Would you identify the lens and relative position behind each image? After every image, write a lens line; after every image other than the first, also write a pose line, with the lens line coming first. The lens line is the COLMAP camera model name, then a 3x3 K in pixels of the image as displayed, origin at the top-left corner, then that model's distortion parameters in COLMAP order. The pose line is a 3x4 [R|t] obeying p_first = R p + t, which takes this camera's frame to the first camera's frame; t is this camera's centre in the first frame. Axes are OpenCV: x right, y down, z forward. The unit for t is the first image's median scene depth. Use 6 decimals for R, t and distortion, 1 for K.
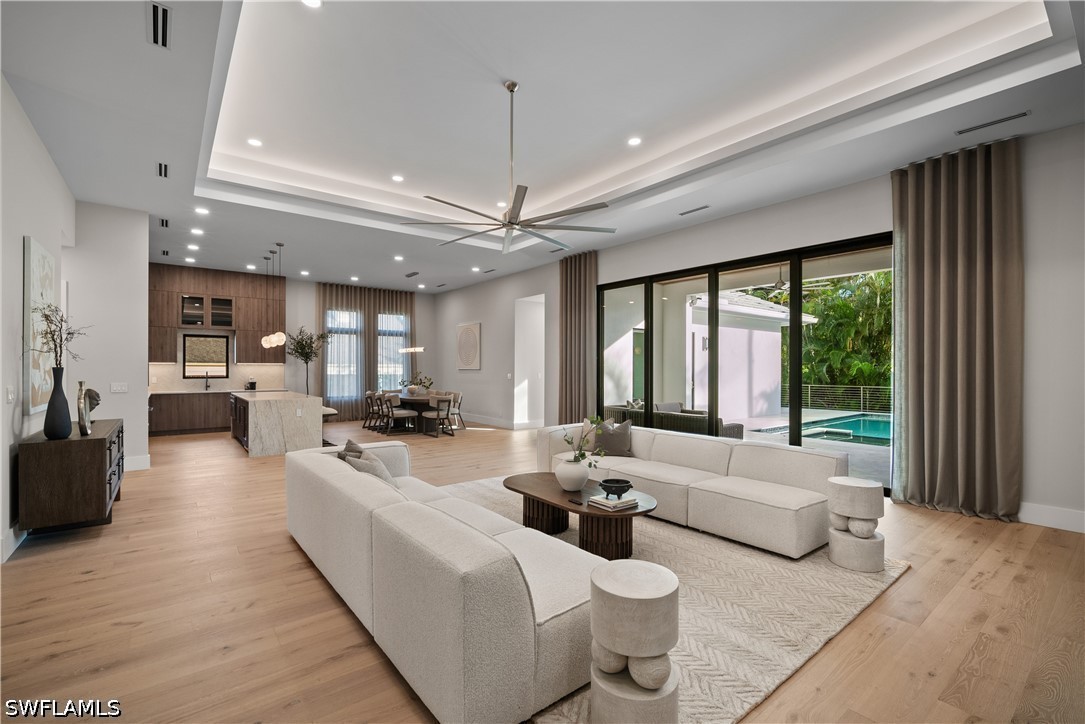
lens RADIAL K [[478.9, 0, 541.5], [0, 478.9, 366.9], [0, 0, 1]] dist [-0.003399, -0.000126]
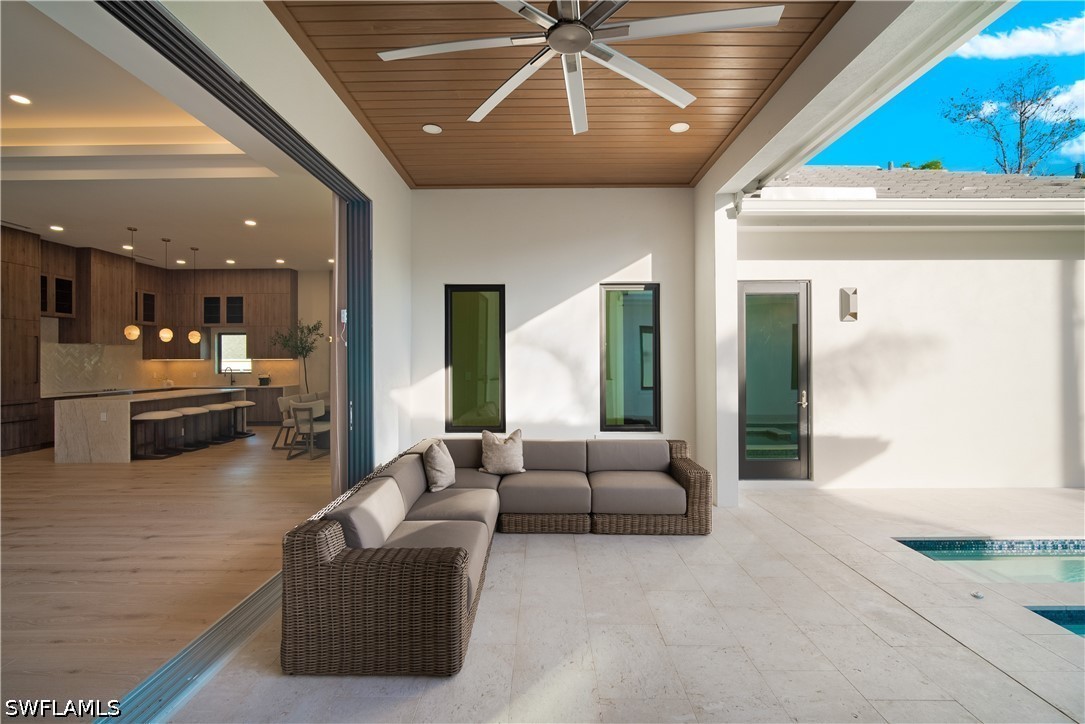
lens RADIAL K [[475.9, 0, 541.4], [0, 475.9, 359.1], [0, 0, 1]] dist [-0.002251, 0.000045]
pose [[0.778738, -0.006345, -0.627317, 0.483886], [0.006406, 0.999977, -0.002162, -0.001482], [0.627316, -0.002335, 0.778761, 0.613508]]
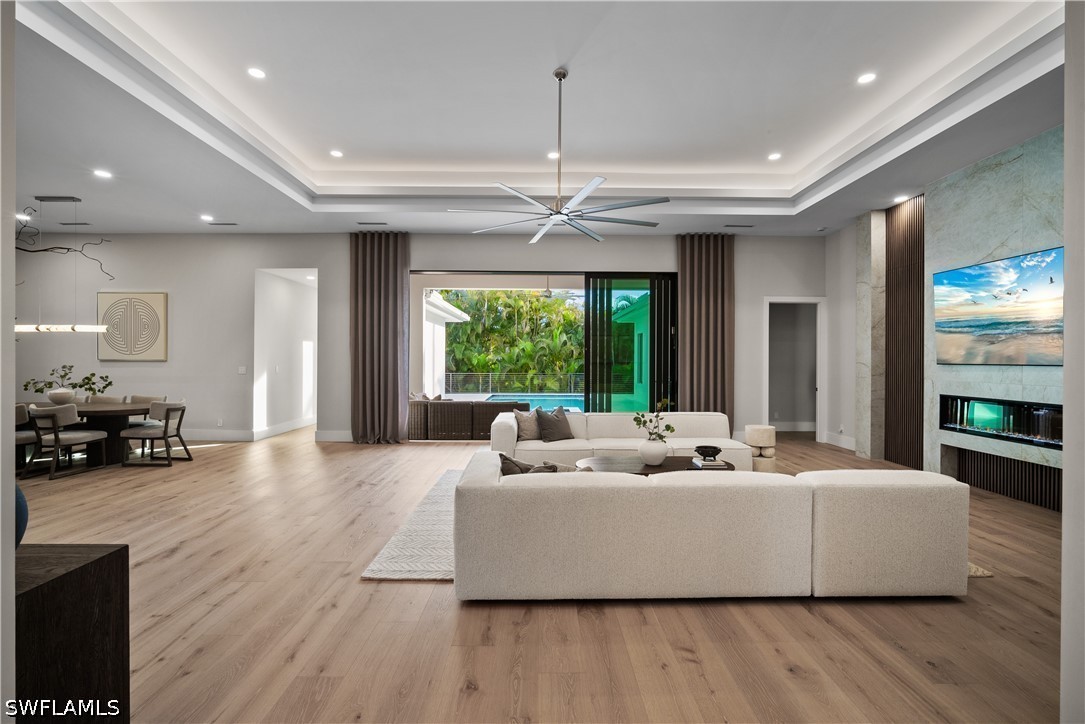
lens RADIAL K [[475.9, 0, 541.4], [0, 475.9, 359.1], [0, 0, 1]] dist [-0.002251, 0.000045]
pose [[0.614797, -0.001228, 0.788684, -0.377826], [-0.002166, 0.999992, 0.003246, -0.001084], [-0.788682, -0.003704, 0.614790, 0.186759]]
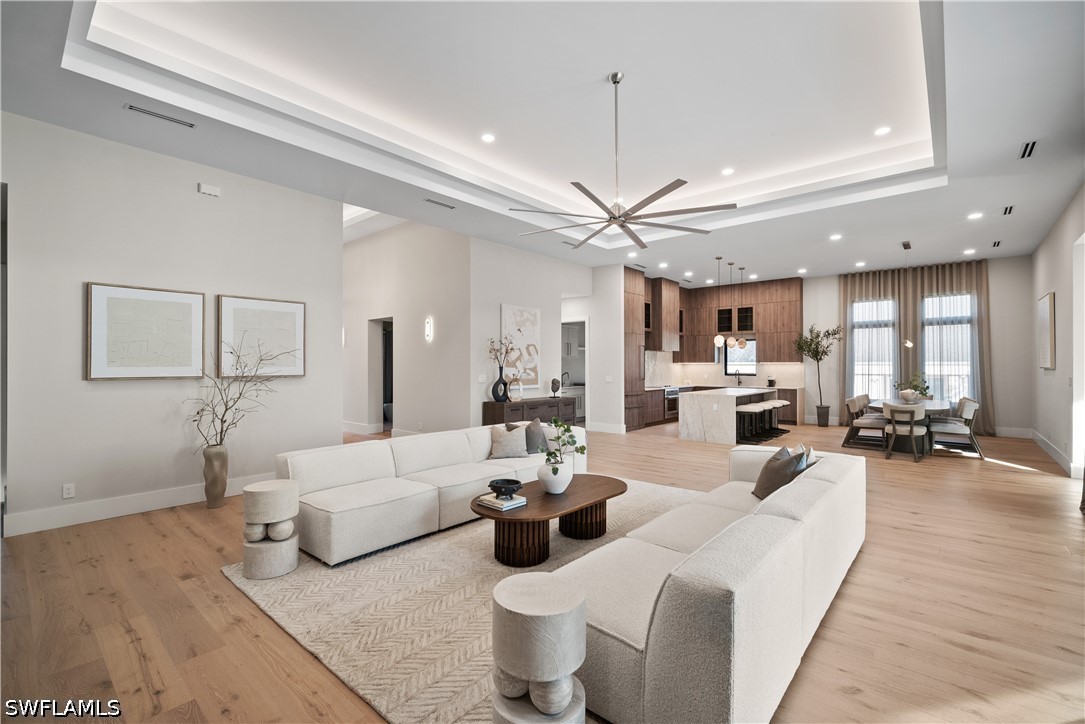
lens RADIAL K [[475.9, 0, 541.4], [0, 475.9, 359.1], [0, 0, 1]] dist [-0.002251, 0.000045]
pose [[0.185223, -0.015109, -0.982580, 0.376247], [0.001052, 0.999884, -0.015176, 0.000664], [0.982696, 0.001777, 0.185217, 0.294775]]
